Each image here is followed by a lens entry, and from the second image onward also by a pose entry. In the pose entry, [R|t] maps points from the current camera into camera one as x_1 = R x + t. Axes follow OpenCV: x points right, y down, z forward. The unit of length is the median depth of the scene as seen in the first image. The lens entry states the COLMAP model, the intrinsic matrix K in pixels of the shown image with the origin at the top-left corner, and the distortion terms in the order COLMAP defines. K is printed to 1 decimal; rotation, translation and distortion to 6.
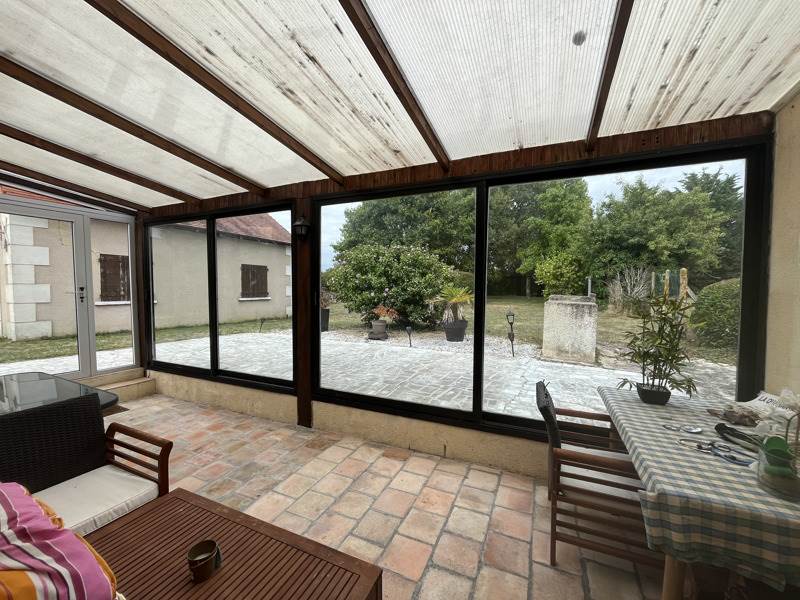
lens RADIAL K [[321.9, 0, 400.4], [0, 321.9, 301.1], [0, 0, 1]] dist [-0.001022, 0.000528]
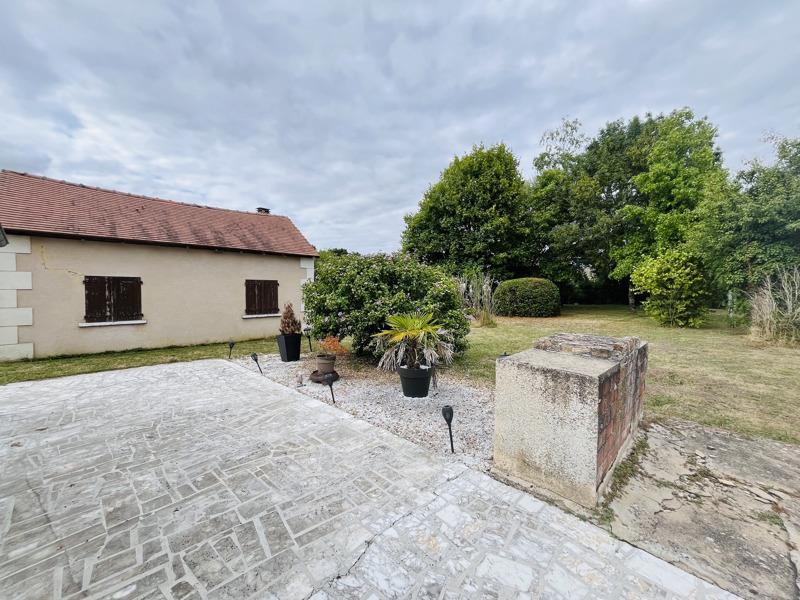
lens RADIAL K [[321.9, 0, 400.7], [0, 321.9, 299.6], [0, 0, 1]] dist [-0.001022, 0.000528]
pose [[0.955479, -0.003457, -0.295040, 0.218469], [-0.002666, 0.999789, -0.020347, -0.037656], [0.295048, 0.020228, 0.955268, 0.227588]]
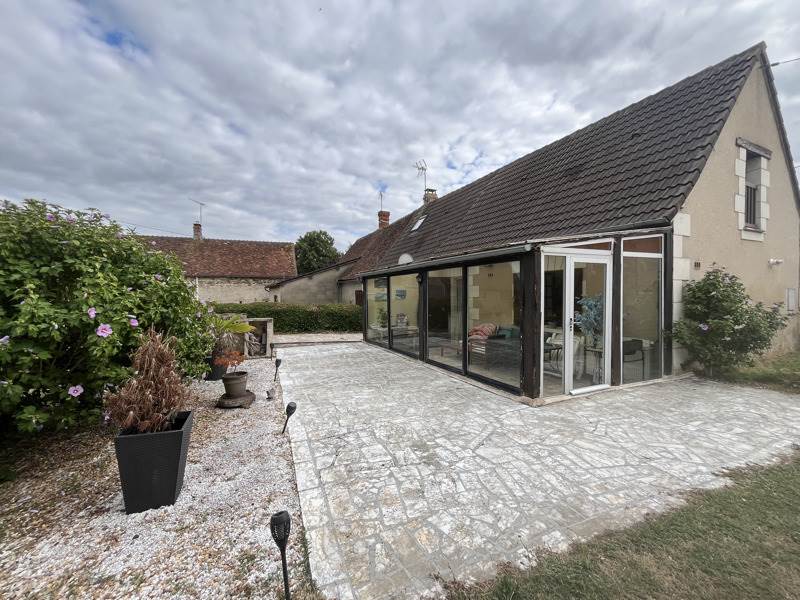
lens RADIAL K [[321.9, 0, 398.4], [0, 321.9, 300.0], [0, 0, 1]] dist [-0.001022, 0.000528]
pose [[-0.768618, -0.008987, 0.639645, -0.464931], [0.034546, 0.997859, 0.055533, -0.070987], [-0.638775, 0.064781, -0.766662, 0.849374]]
